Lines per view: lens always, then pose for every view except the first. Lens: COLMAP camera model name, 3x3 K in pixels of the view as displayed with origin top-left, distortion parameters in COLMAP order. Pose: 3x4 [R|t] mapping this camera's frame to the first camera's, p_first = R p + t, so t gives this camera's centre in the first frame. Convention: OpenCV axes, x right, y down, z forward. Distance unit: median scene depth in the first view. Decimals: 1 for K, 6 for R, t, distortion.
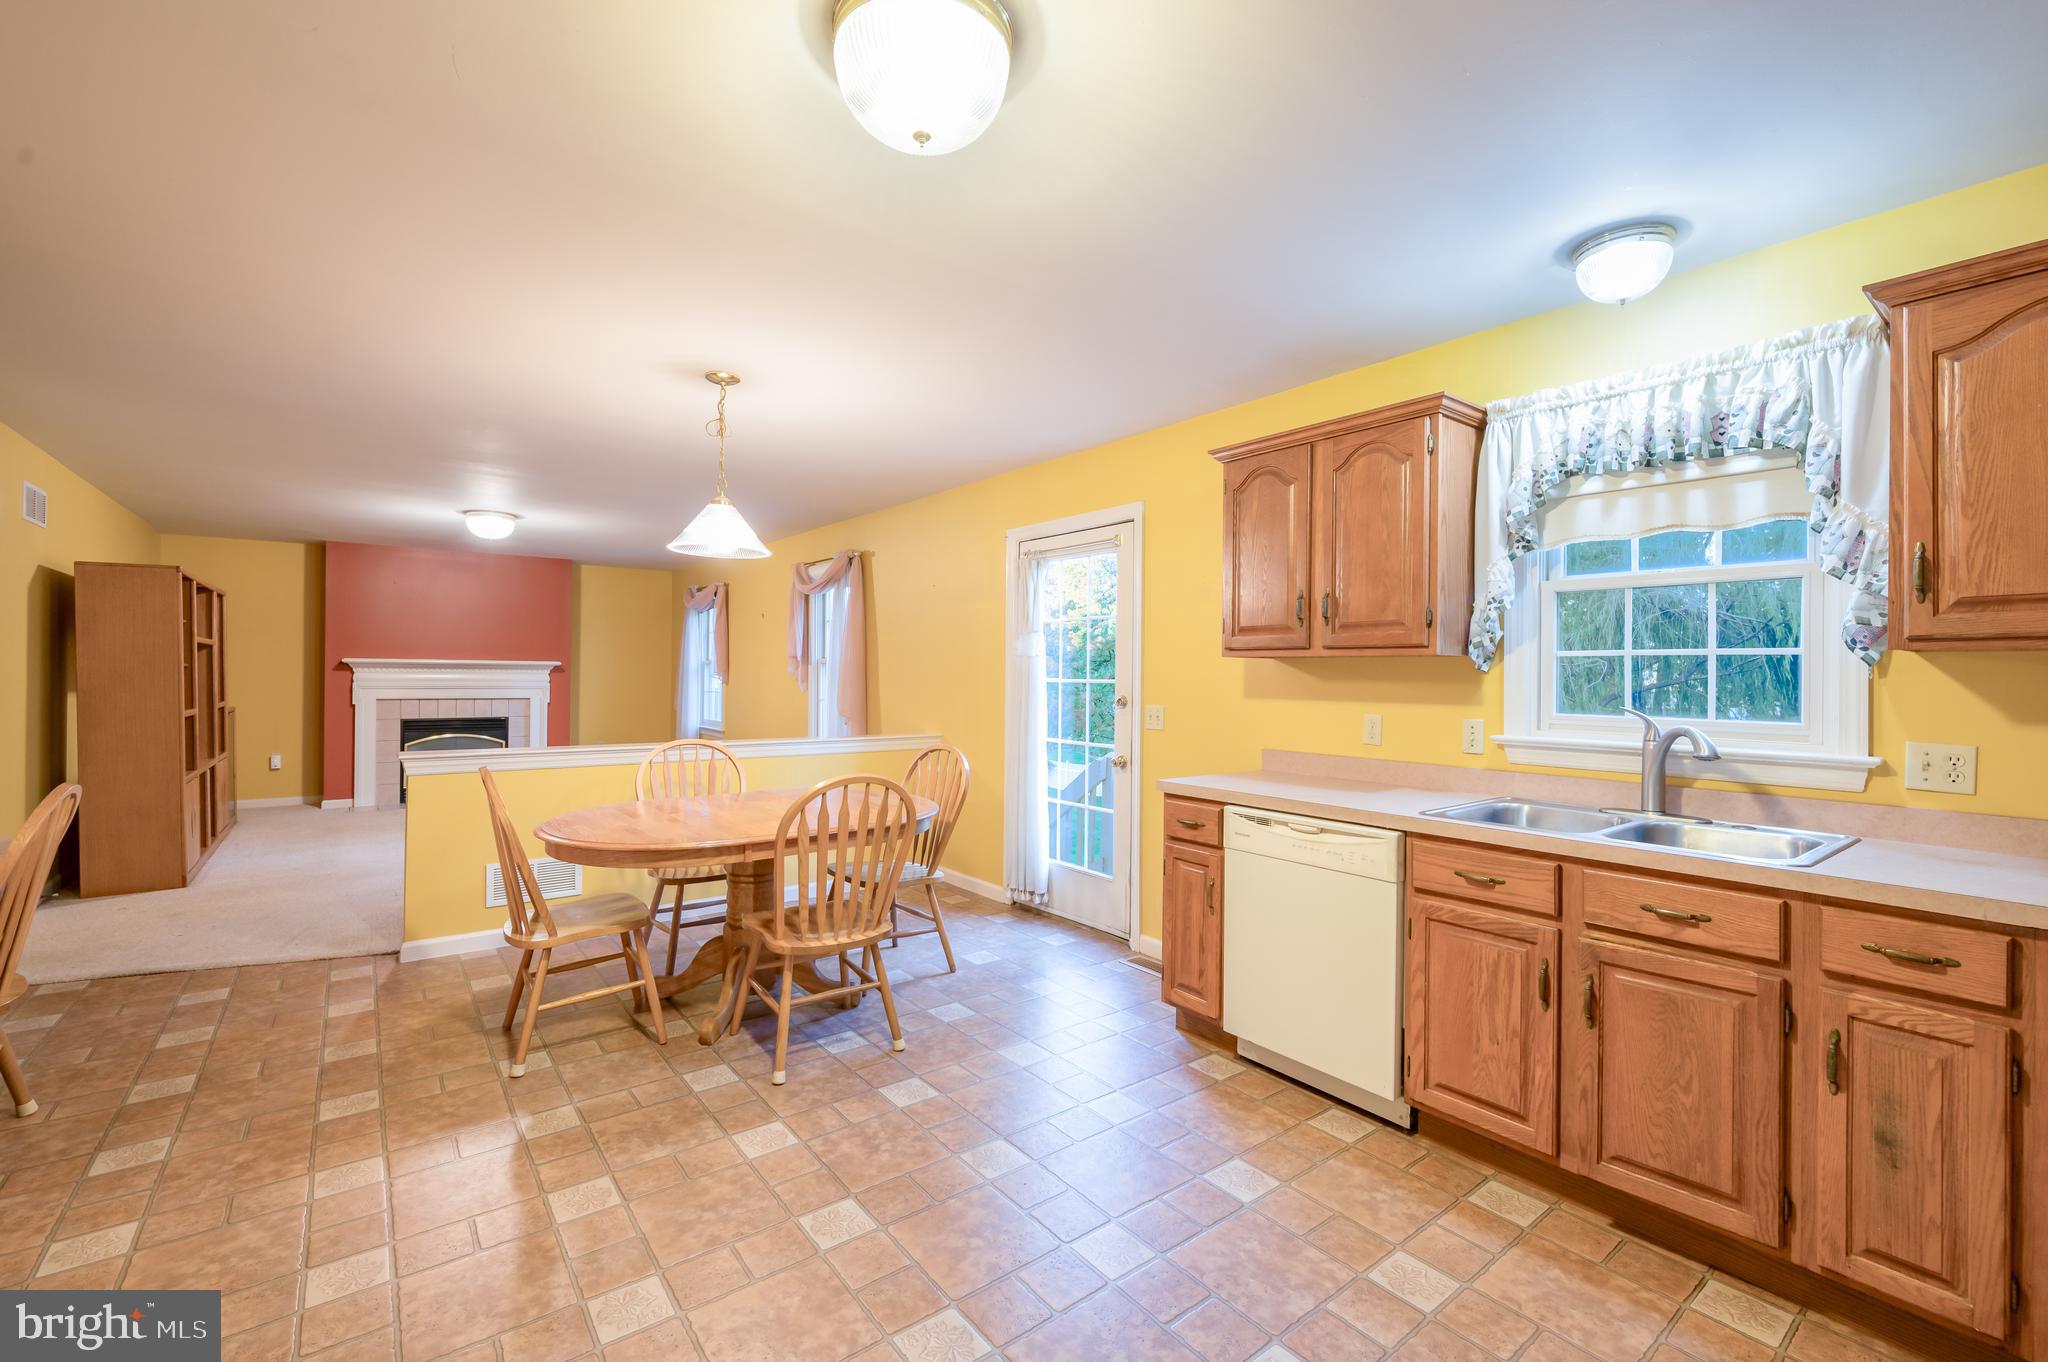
lens RADIAL K [[864.6, 0, 1024.0], [0, 864.6, 681.0], [0, 0, 1]] dist [0.001440, 0.000429]
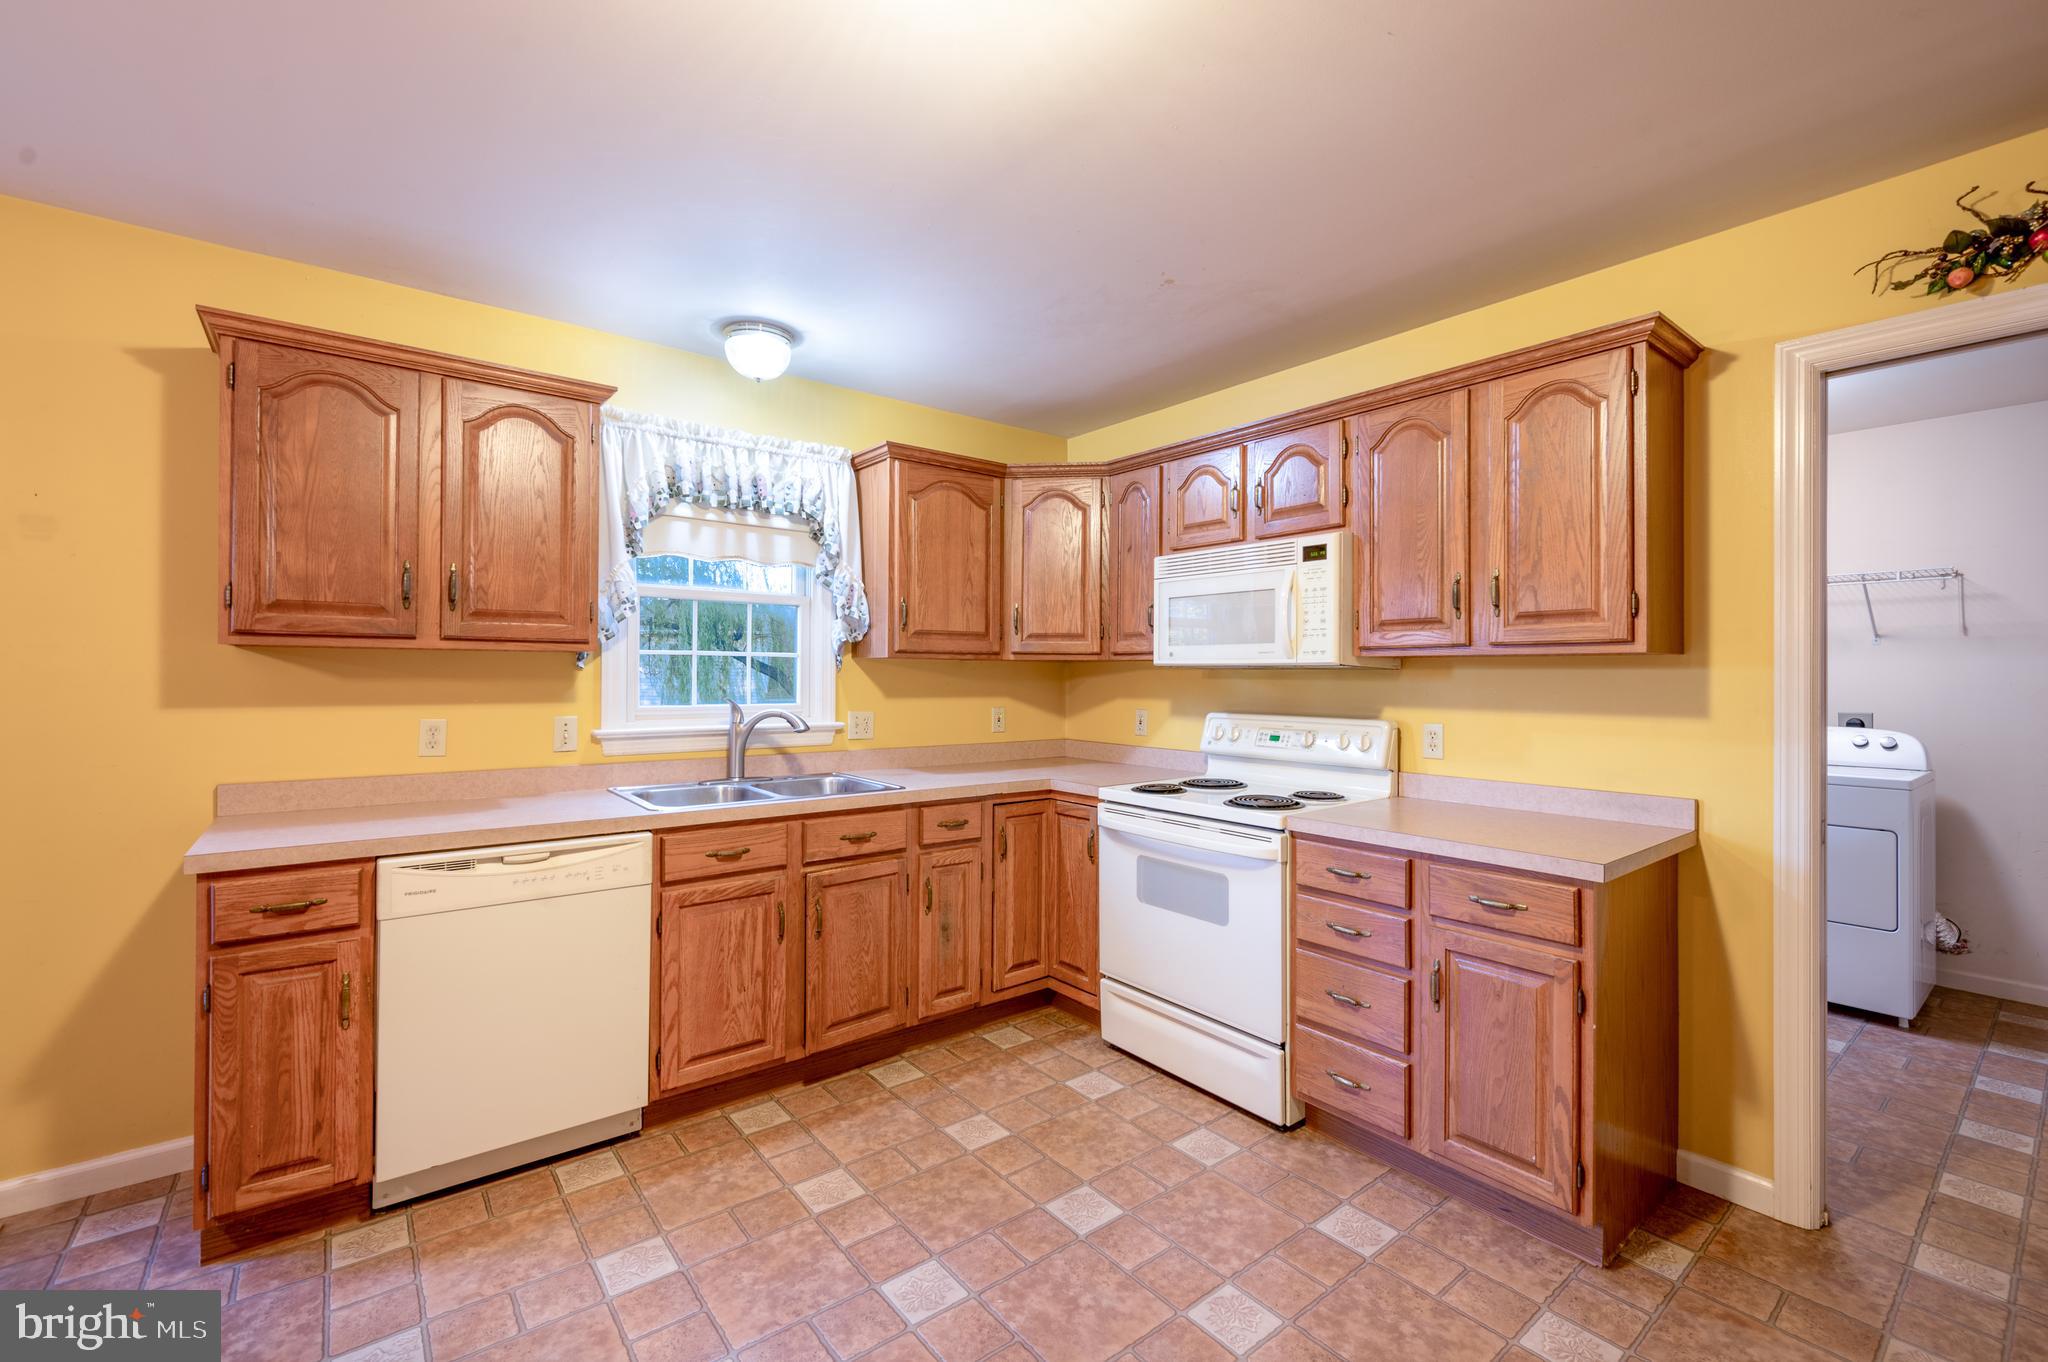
lens RADIAL K [[864.6, 0, 1024.0], [0, 864.6, 681.0], [0, 0, 1]] dist [0.001440, 0.000429]
pose [[-0.010728, -0.016994, 0.999798, -0.524379], [0.001284, 0.999855, 0.017009, -0.013351], [-0.999942, 0.001466, -0.010705, 0.547390]]
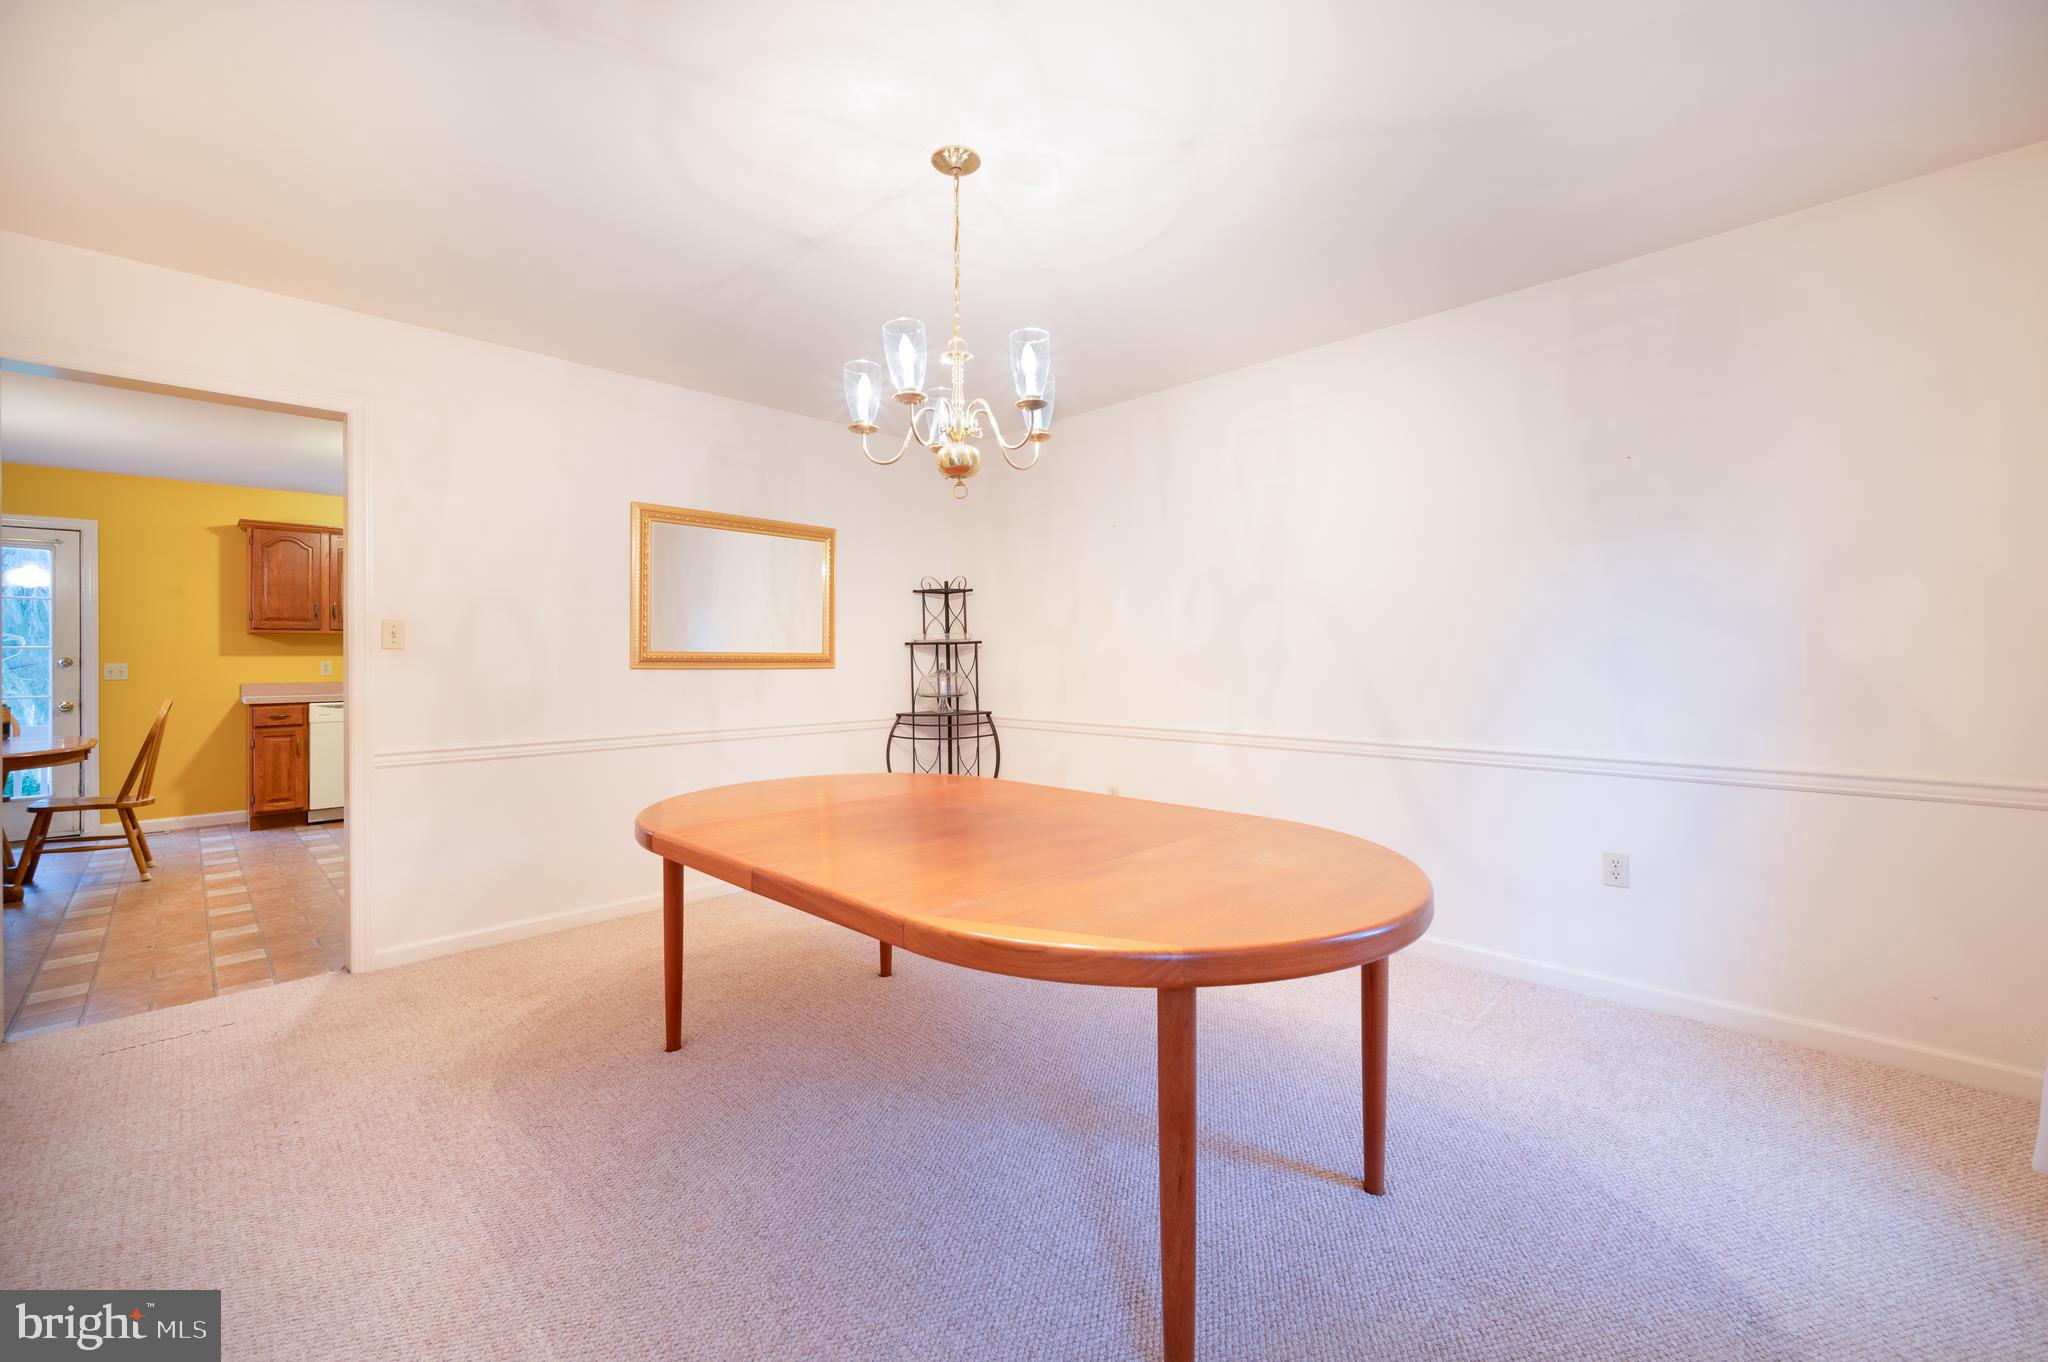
lens RADIAL K [[827.5, 0, 1025.6], [0, 827.5, 648.9], [0, 0, 1]] dist [0.001077, 0.000116]
pose [[-0.136376, -0.012488, 0.990578, -2.262826], [0.010382, 0.999848, 0.014034, -0.000169], [-0.990603, 0.012198, -0.136225, -0.520423]]
